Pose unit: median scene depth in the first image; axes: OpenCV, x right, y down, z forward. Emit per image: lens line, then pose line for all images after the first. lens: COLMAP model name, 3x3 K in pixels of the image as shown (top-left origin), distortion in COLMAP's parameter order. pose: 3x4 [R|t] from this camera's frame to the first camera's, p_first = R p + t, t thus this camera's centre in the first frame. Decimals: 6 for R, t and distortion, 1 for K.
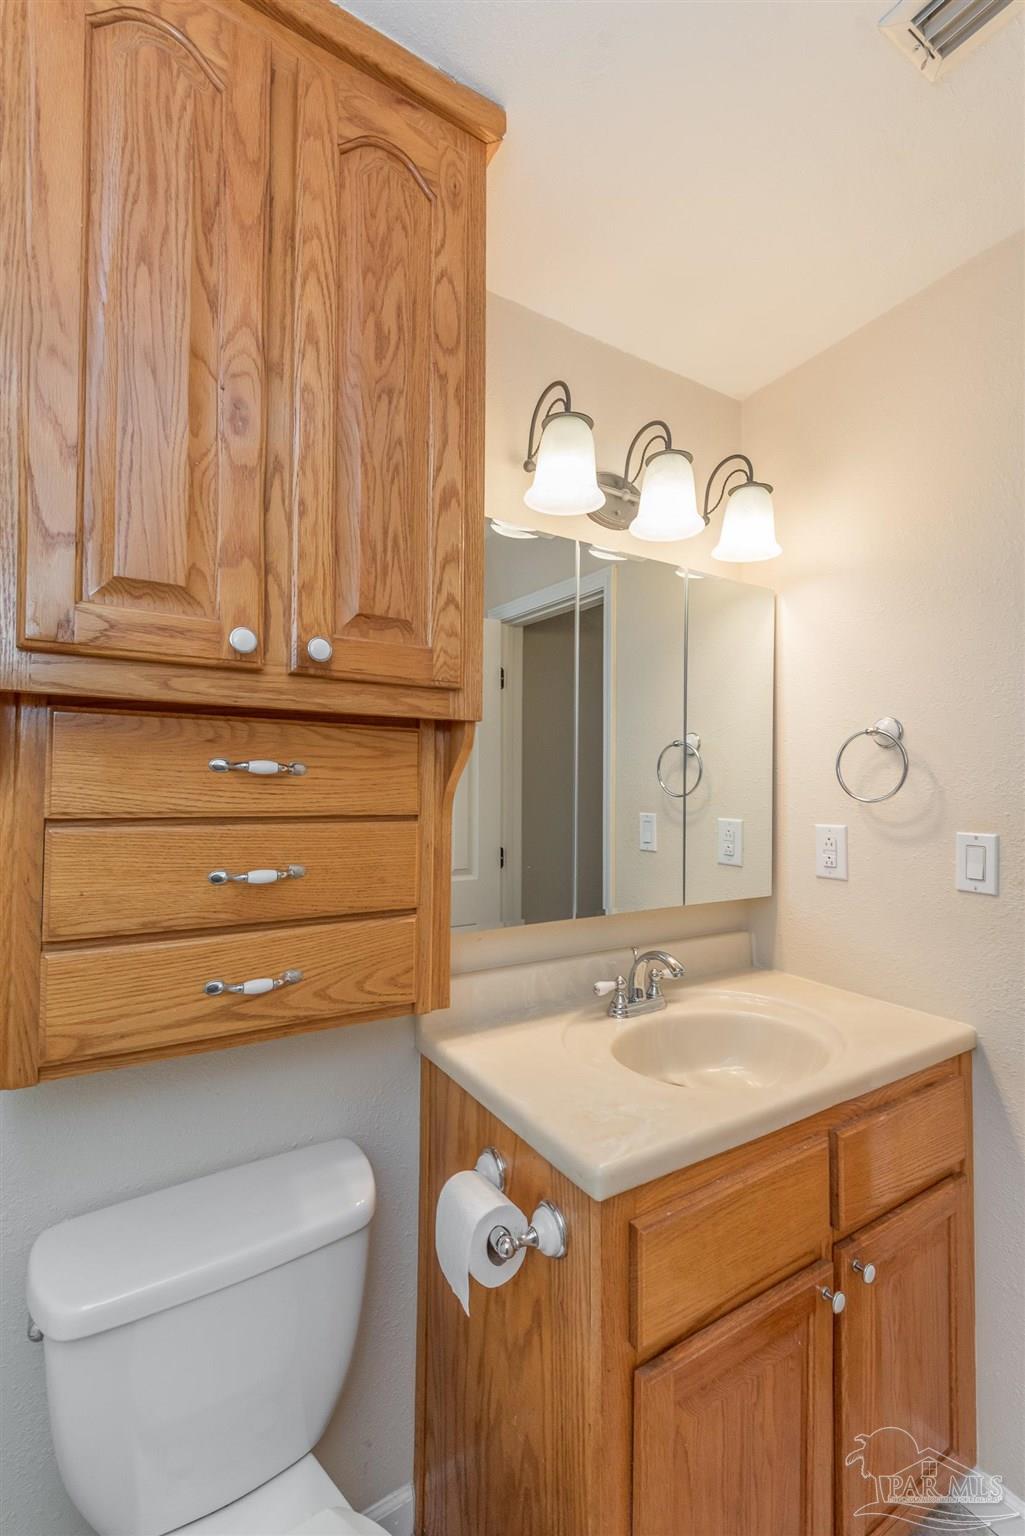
lens RADIAL K [[664.2, 0, 507.1], [0, 664.2, 777.3], [0, 0, 1]] dist [0.001115, -0.000042]
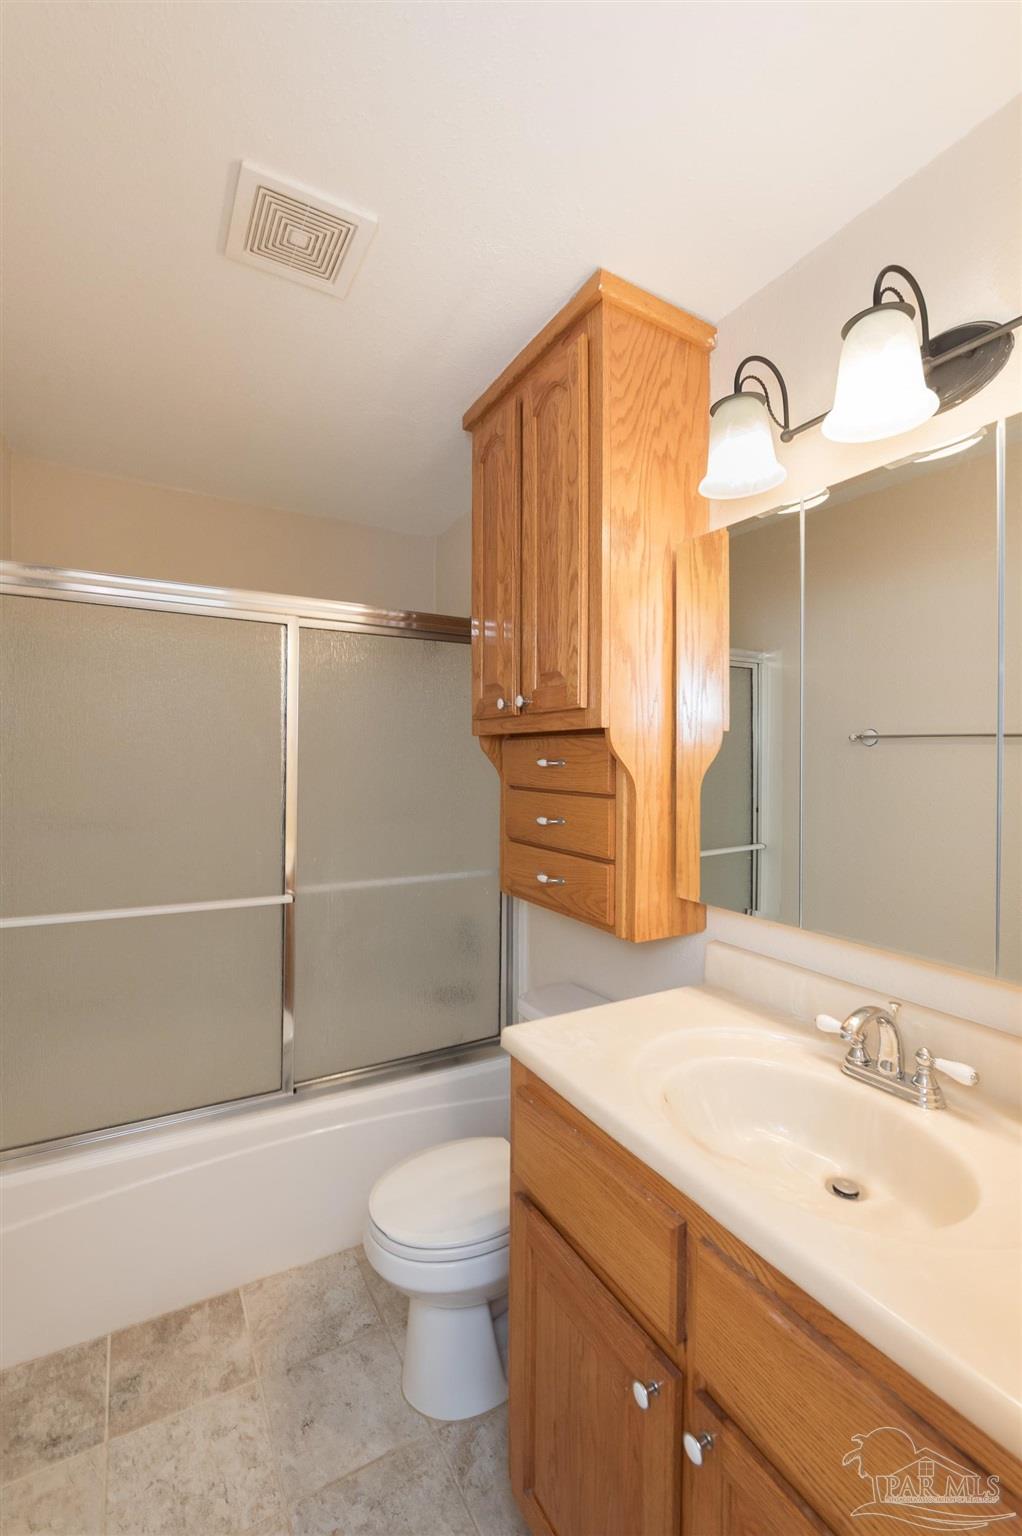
lens RADIAL K [[664.2, 0, 508.7], [0, 664.2, 762.5], [0, 0, 1]] dist [0.001115, -0.000042]
pose [[-0.042525, -0.005398, -0.999081, 1.403952], [0.004960, 0.999972, -0.005614, -0.006254], [0.999083, -0.005194, -0.042497, 0.910864]]
